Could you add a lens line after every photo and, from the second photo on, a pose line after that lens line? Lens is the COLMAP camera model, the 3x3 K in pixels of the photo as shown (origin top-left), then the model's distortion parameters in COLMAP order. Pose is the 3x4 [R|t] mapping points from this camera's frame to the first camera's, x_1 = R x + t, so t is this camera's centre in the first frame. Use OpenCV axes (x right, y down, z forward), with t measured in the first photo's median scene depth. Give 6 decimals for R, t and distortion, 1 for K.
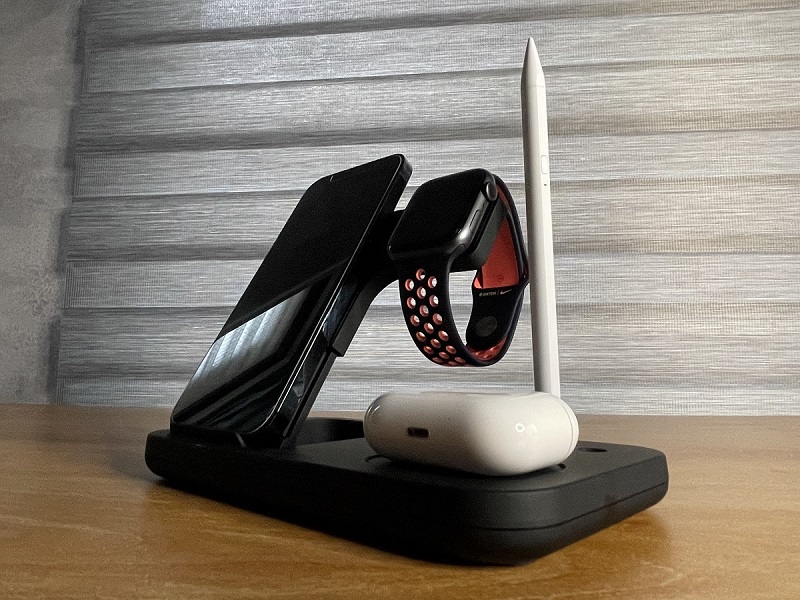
lens RADIAL K [[591.8, 0, 400.6], [0, 591.8, 300.8], [0, 0, 1]] dist [0.004690, 0.000858]
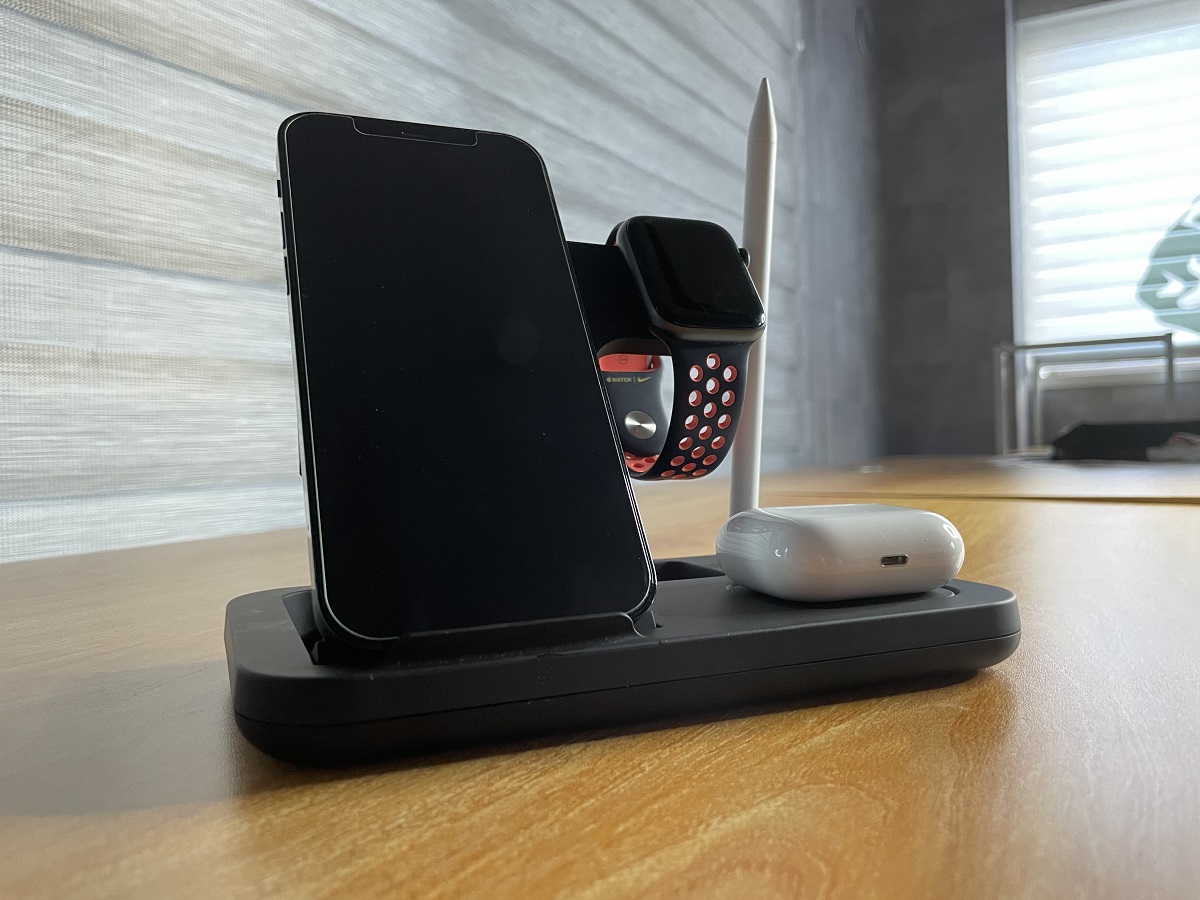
lens RADIAL K [[921.2, 0, 604.7], [0, 921.2, 452.9], [0, 0, 1]] dist [0.026302, -0.003881]
pose [[0.414203, -0.031851, 0.909627, -1.060801], [-0.082894, 0.993914, 0.072548, -0.002740], [-0.906402, -0.105452, 0.409042, 0.629696]]
